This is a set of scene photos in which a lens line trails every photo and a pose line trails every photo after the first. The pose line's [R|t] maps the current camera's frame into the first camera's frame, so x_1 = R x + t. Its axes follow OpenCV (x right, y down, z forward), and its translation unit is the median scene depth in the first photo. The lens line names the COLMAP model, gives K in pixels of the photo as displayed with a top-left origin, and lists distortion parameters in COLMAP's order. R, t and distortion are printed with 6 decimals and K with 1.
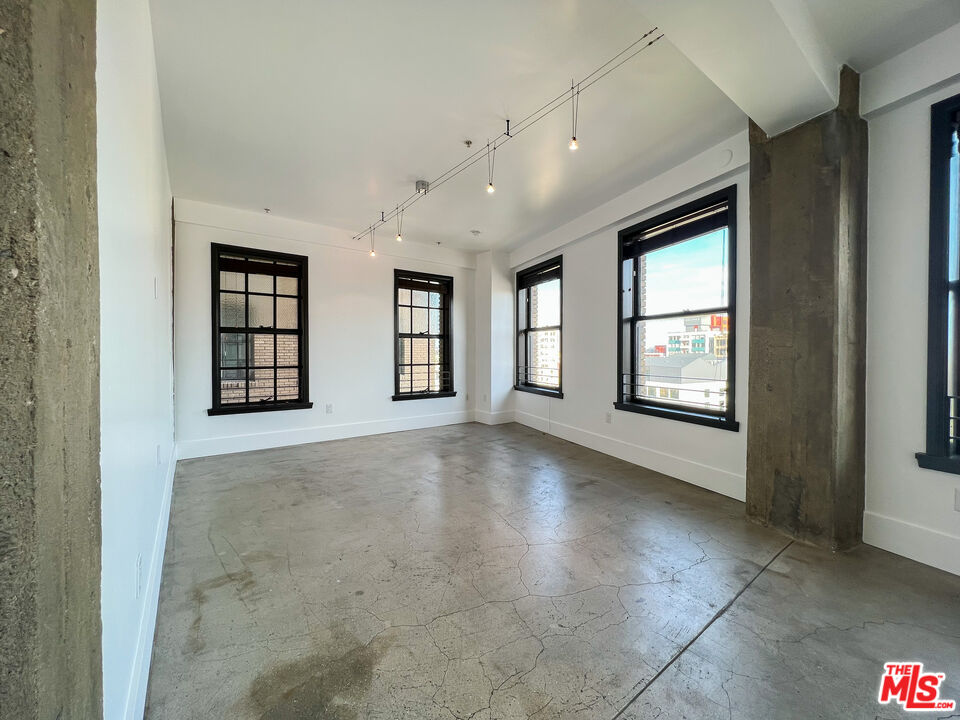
lens RADIAL K [[377.3, 0, 479.4], [0, 377.3, 361.8], [0, 0, 1]] dist [-0.003996, 0.001029]
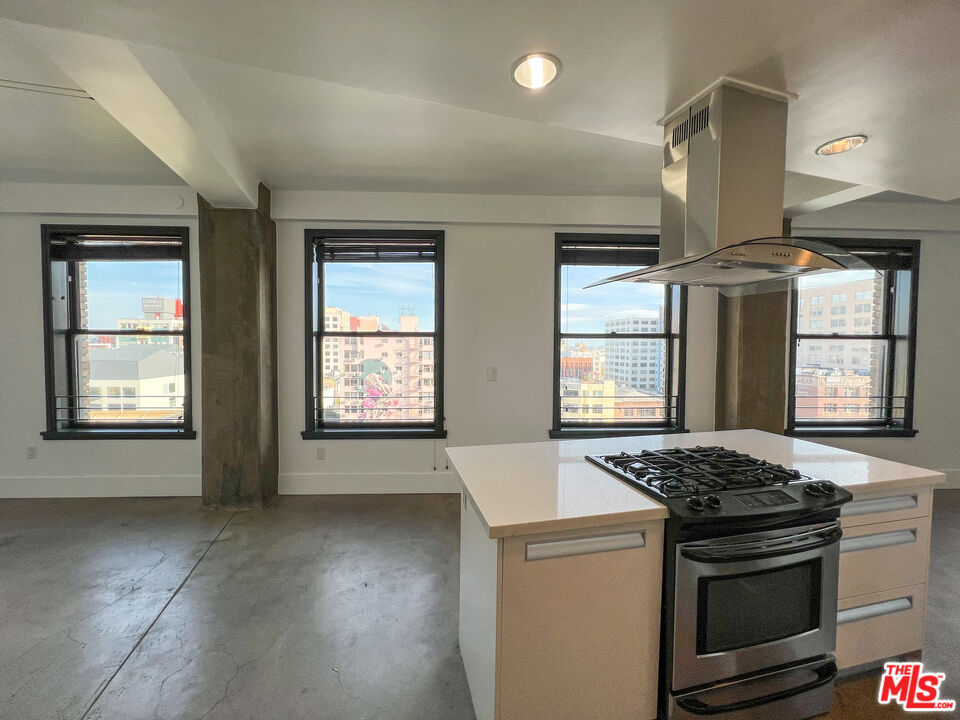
lens RADIAL K [[377.3, 0, 477.1], [0, 377.3, 357.7], [0, 0, 1]] dist [-0.003996, 0.001029]
pose [[0.339795, -0.024230, 0.940187, -0.139914], [0.008161, 0.999706, 0.022814, -0.105885], [-0.940464, -0.000079, 0.339893, -0.277729]]
